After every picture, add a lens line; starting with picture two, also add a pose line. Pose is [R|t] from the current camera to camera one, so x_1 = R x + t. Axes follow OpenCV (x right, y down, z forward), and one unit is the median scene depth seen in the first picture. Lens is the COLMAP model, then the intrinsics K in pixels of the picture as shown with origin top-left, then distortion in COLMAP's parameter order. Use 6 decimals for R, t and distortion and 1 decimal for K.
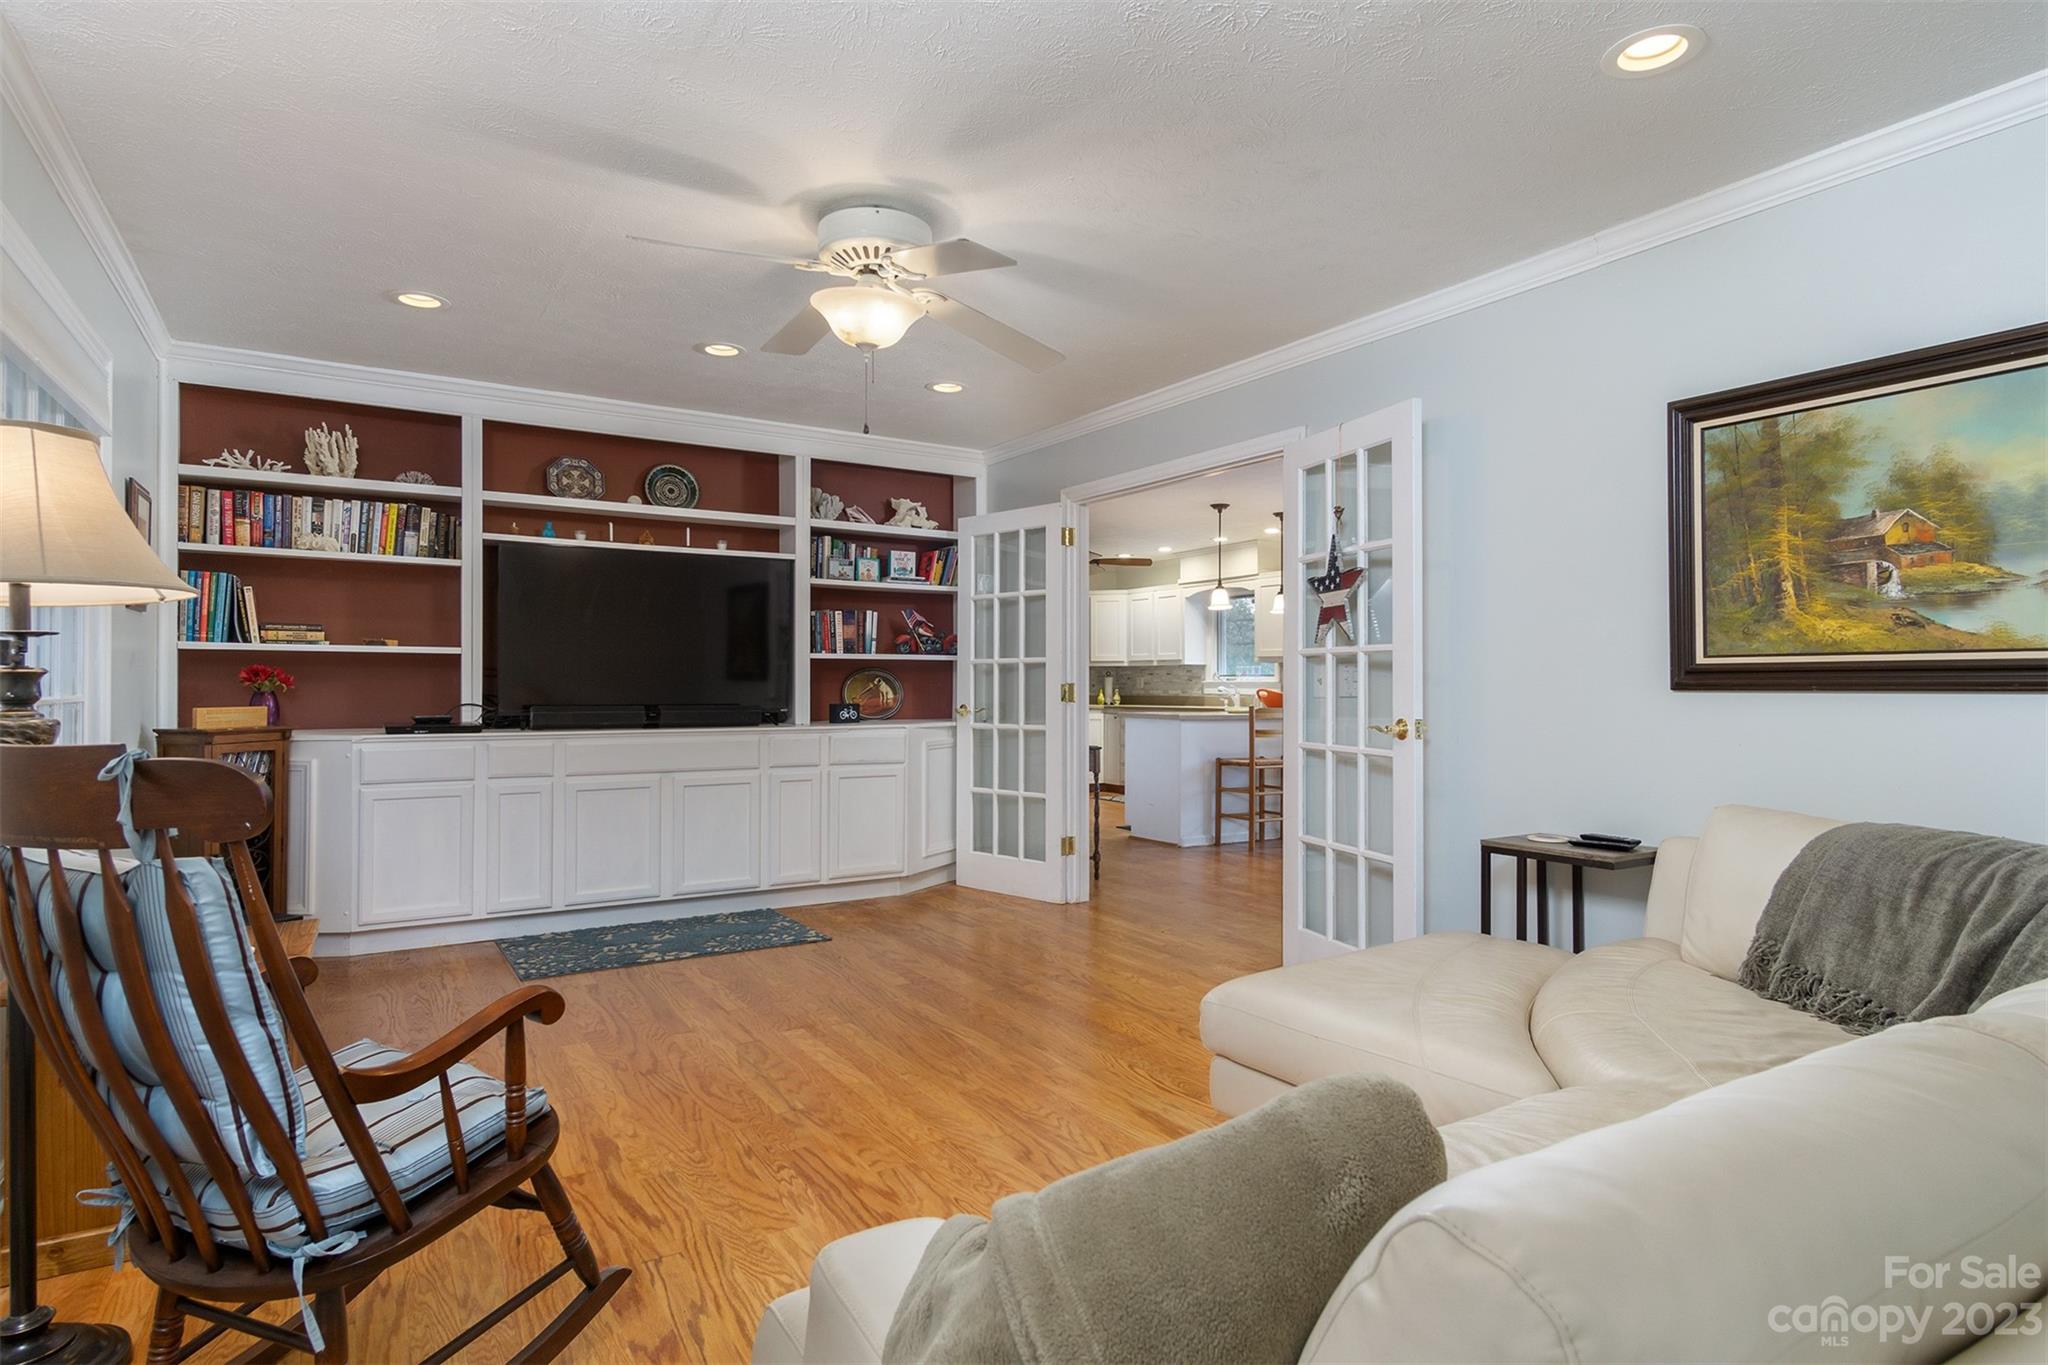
lens RADIAL K [[1092.1, 0, 1024.0], [0, 1092.1, 682.5], [0, 0, 1]] dist [0.002895, -0.000648]
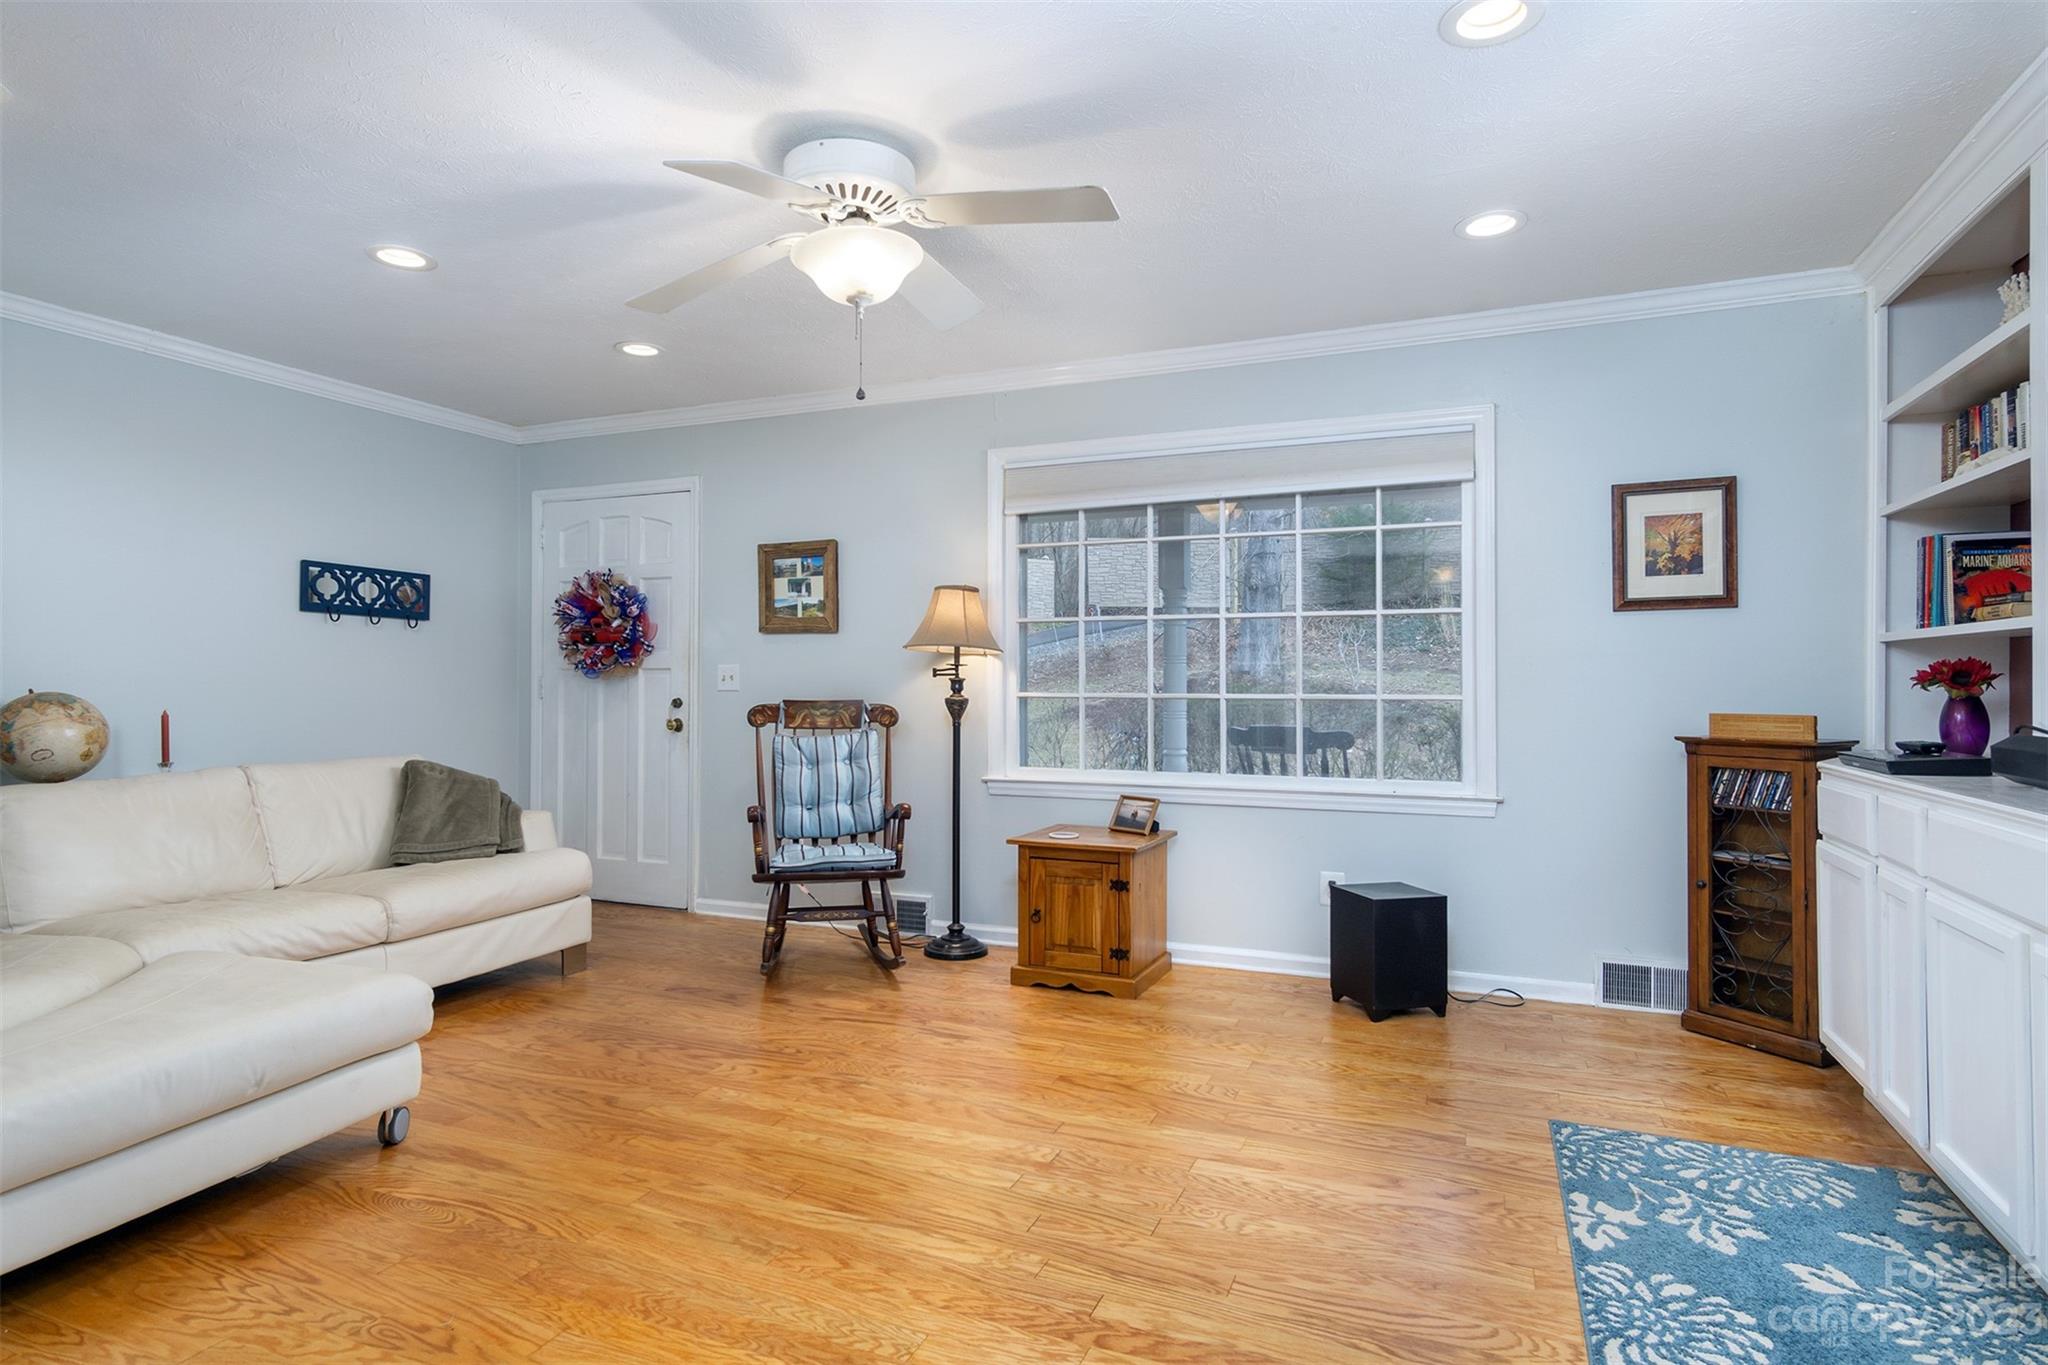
lens RADIAL K [[1080.9, 0, 1035.3], [0, 1080.9, 678.0], [0, 0, 1]] dist [0.012027, -0.000616]
pose [[-0.809079, -0.008453, -0.587639, 0.235681], [-0.001789, 0.999927, -0.011919, 0.008788], [0.587697, -0.008592, -0.809036, 1.666381]]
